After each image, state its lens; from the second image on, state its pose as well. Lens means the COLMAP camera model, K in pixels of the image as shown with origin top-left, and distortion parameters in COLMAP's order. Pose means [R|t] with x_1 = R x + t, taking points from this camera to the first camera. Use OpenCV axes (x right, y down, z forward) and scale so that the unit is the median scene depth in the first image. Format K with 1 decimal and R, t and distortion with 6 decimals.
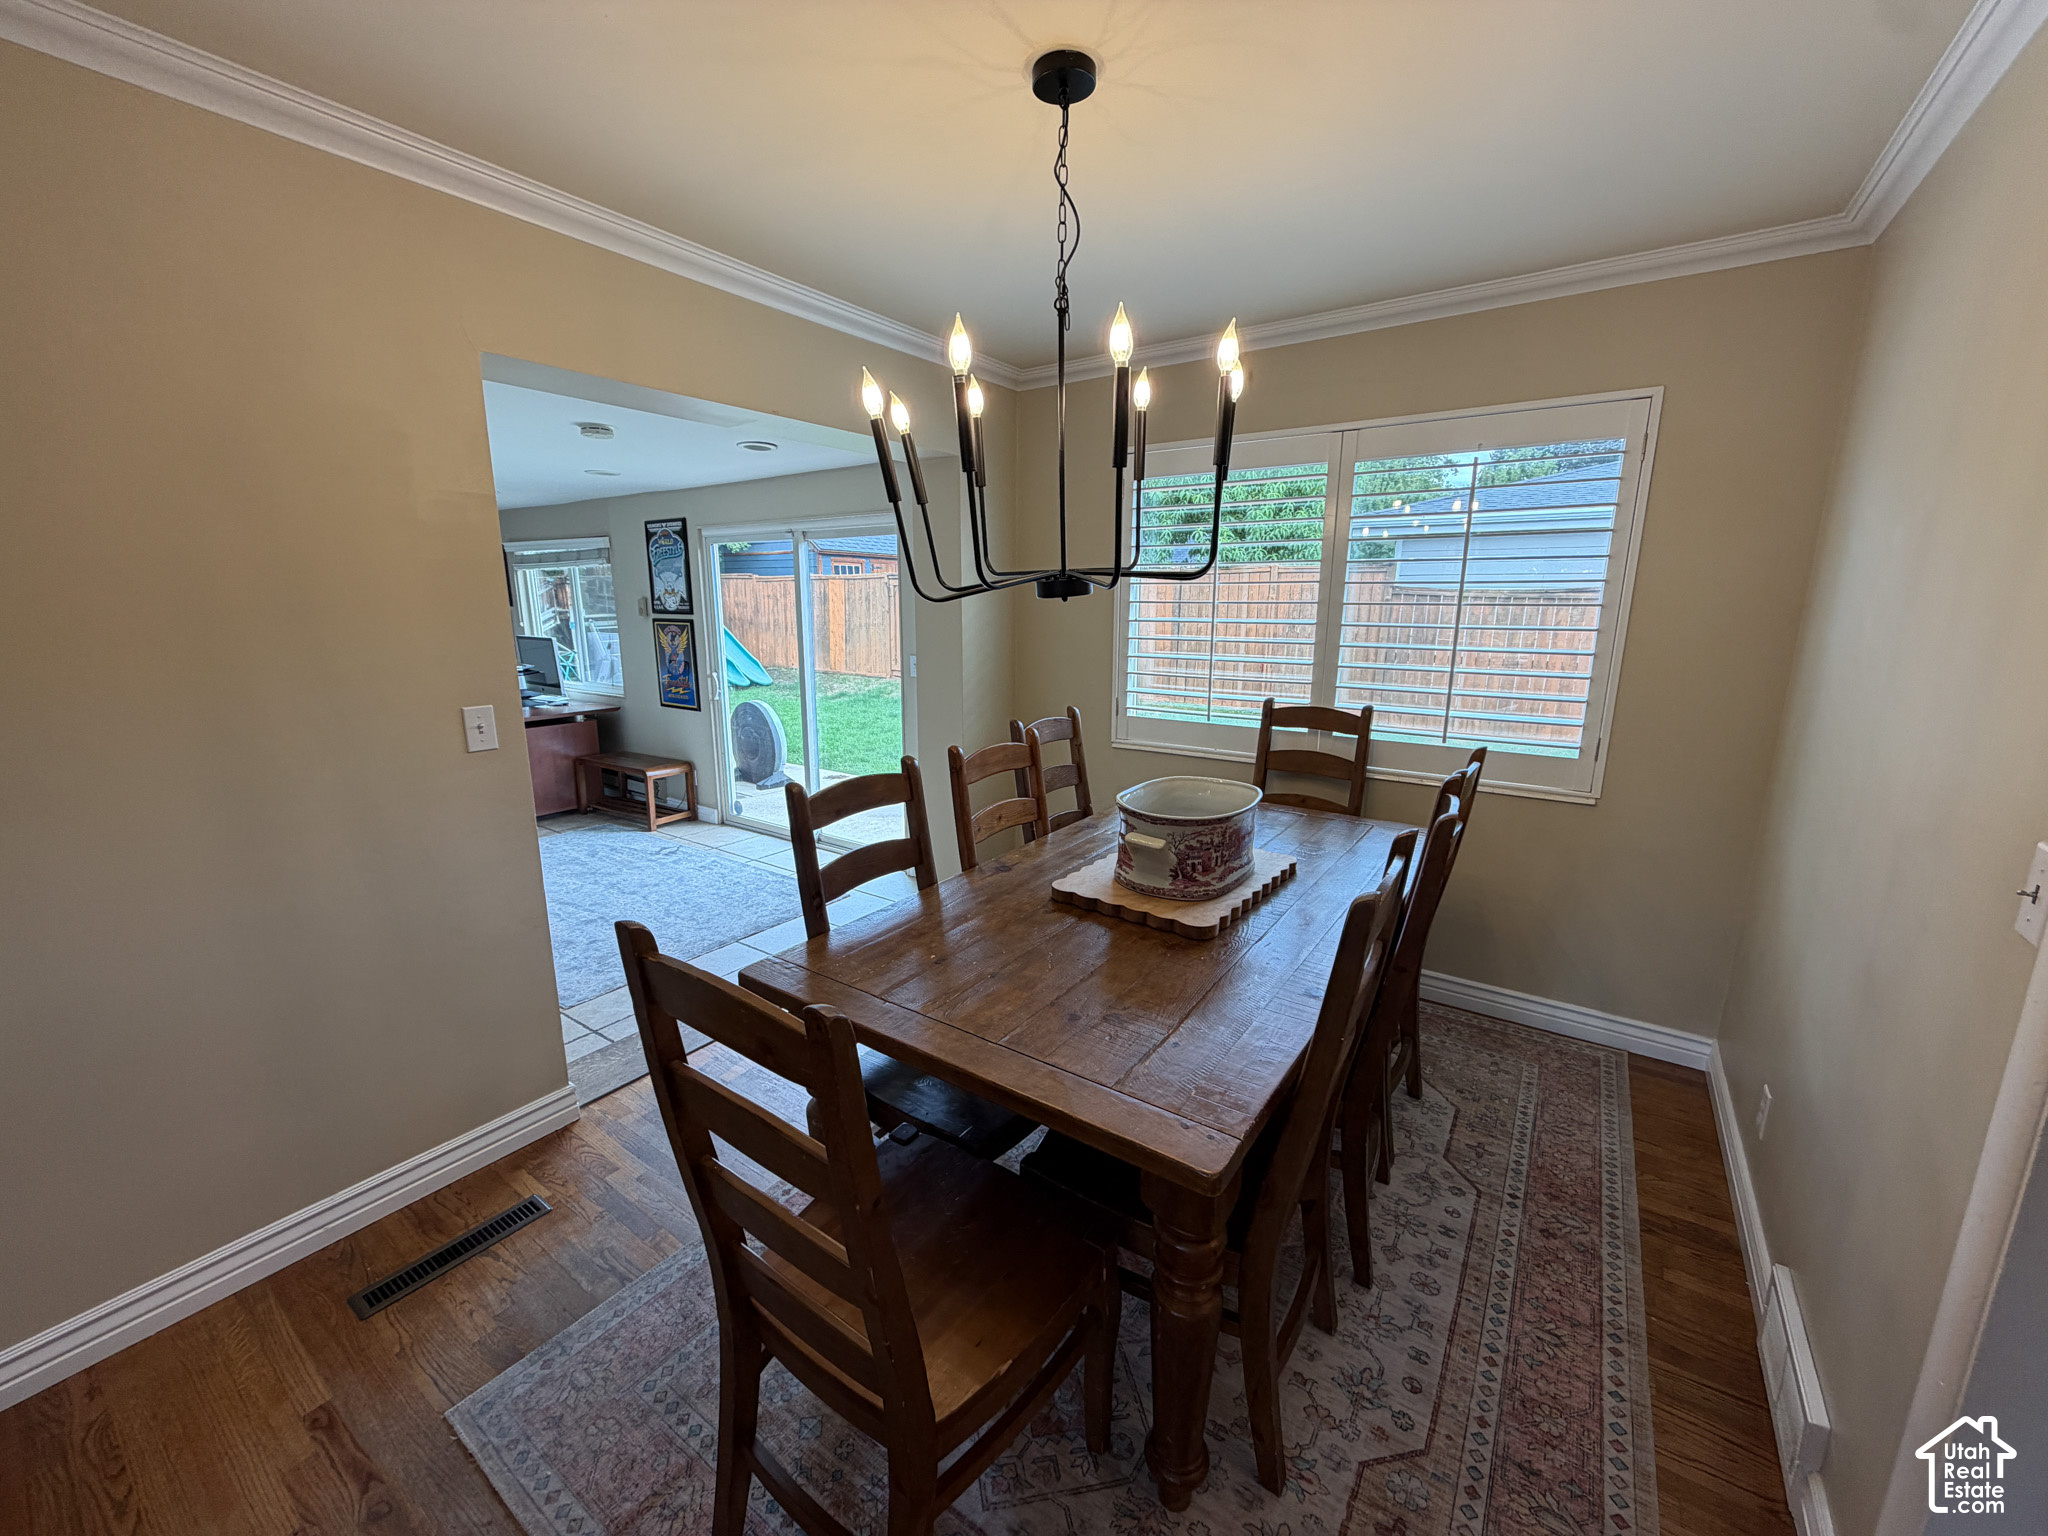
lens RADIAL K [[825.1, 0, 1024.0], [0, 825.1, 768.0], [0, 0, 1]] dist [-0.001742, -0.000119]
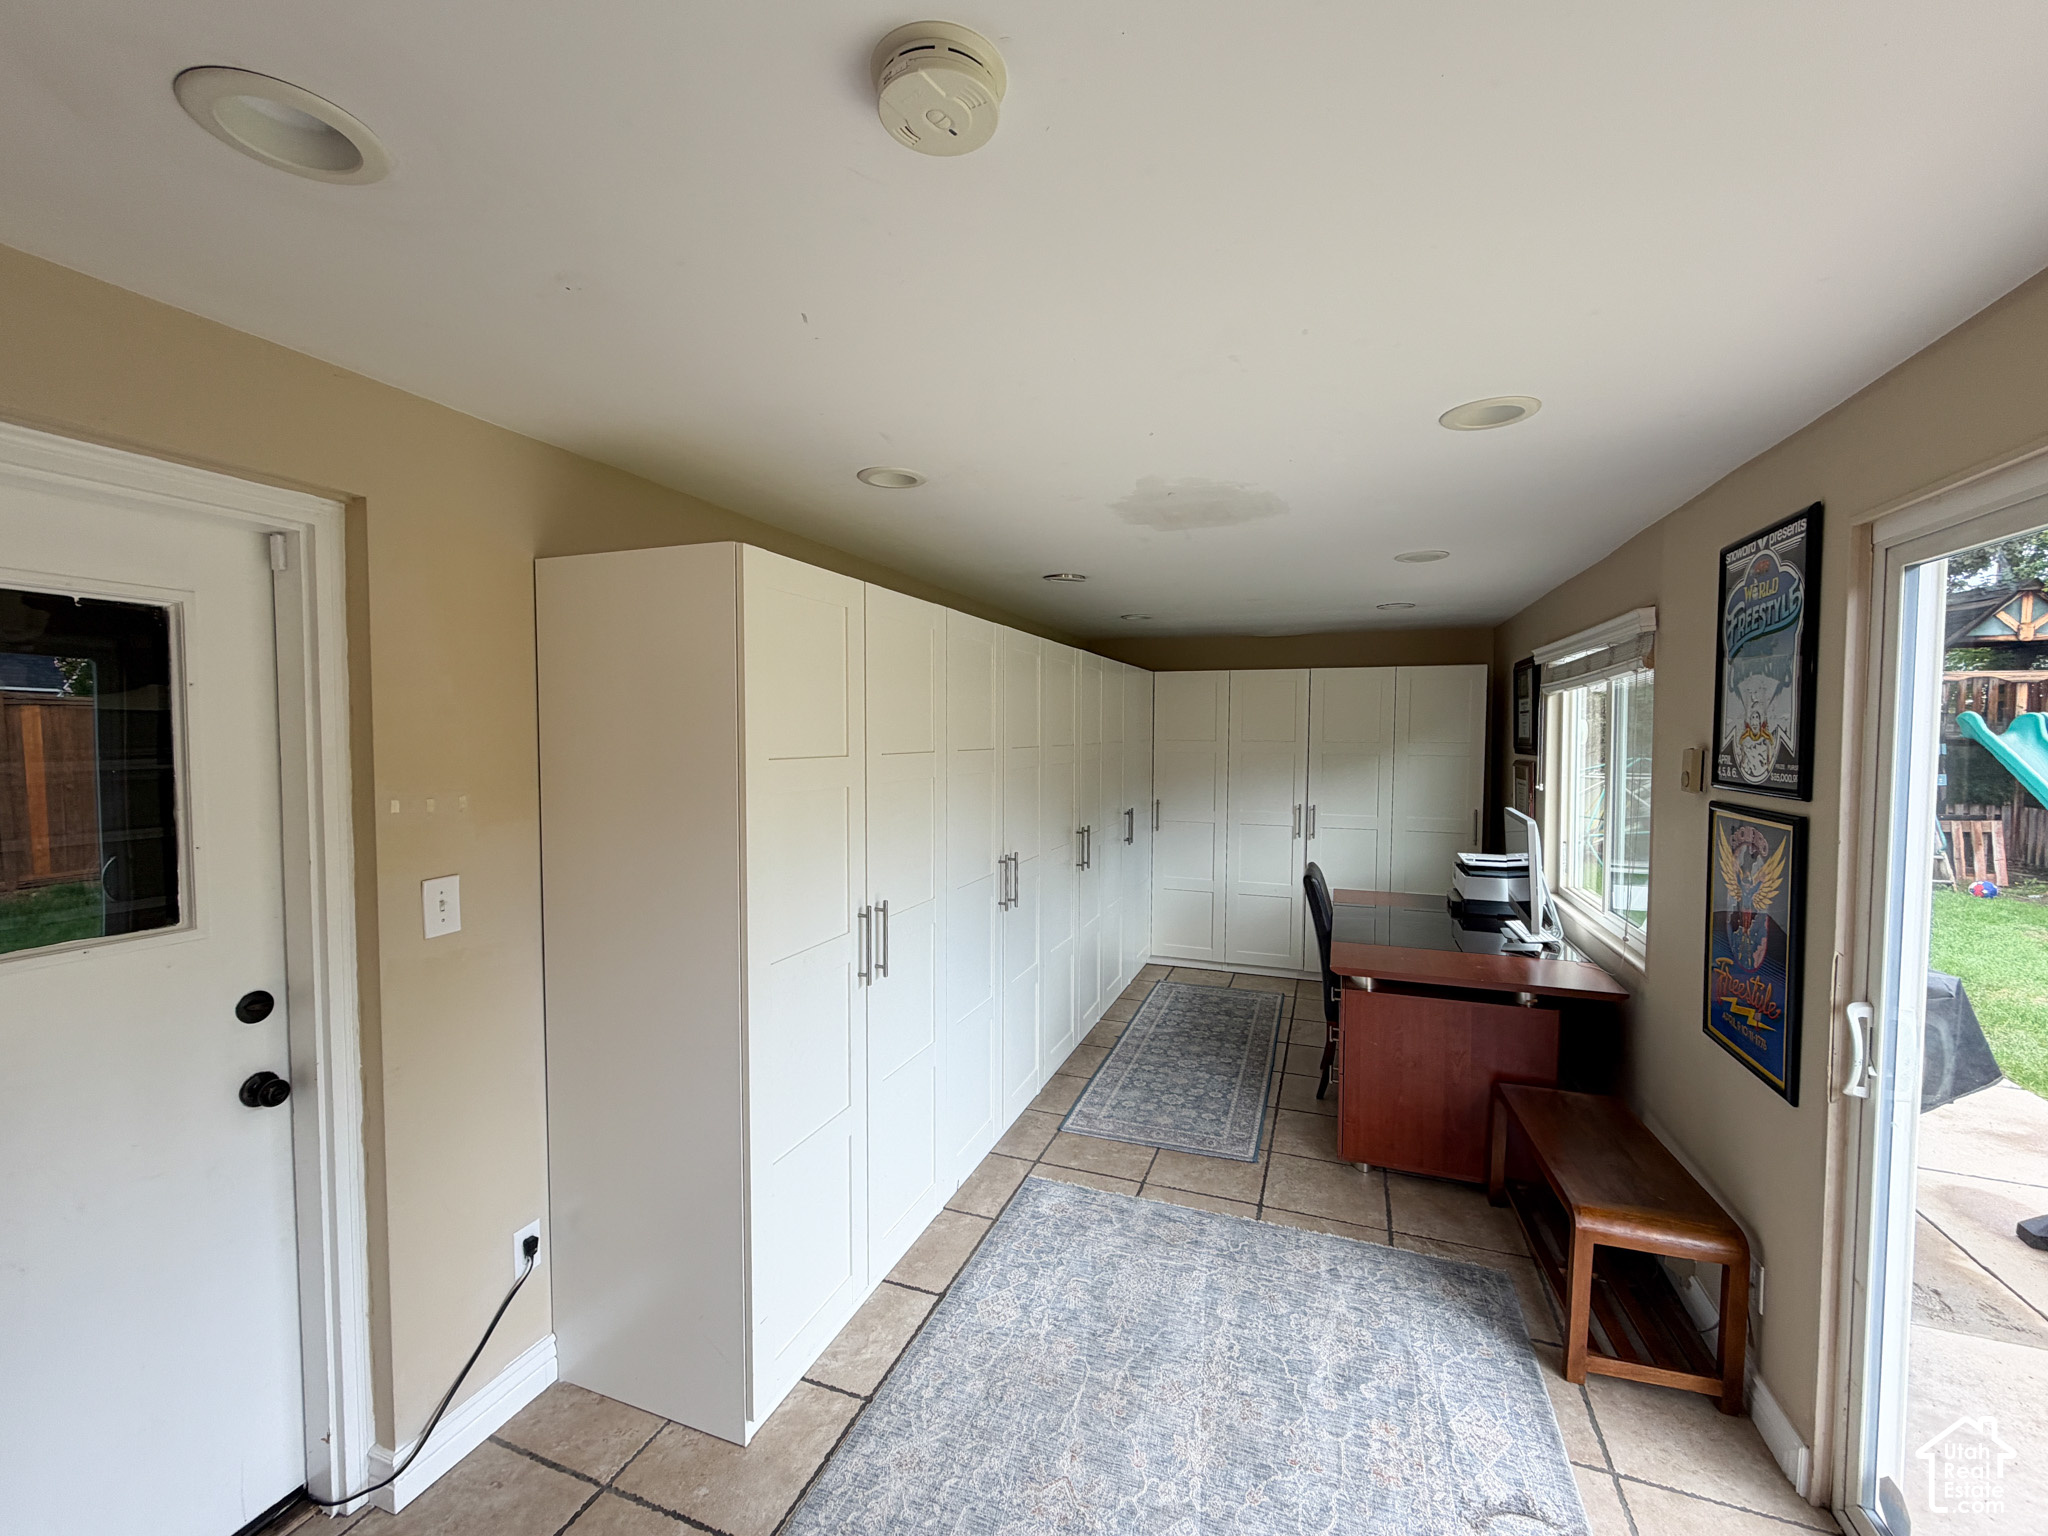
lens RADIAL K [[825.1, 0, 1024.0], [0, 825.1, 768.0], [0, 0, 1]] dist [-0.001742, -0.000119]
pose [[0.241036, 0.039200, -0.969724, -0.166695], [-0.195722, 0.980618, -0.009009, -0.134908], [0.950576, 0.191968, 0.244036, 0.625525]]
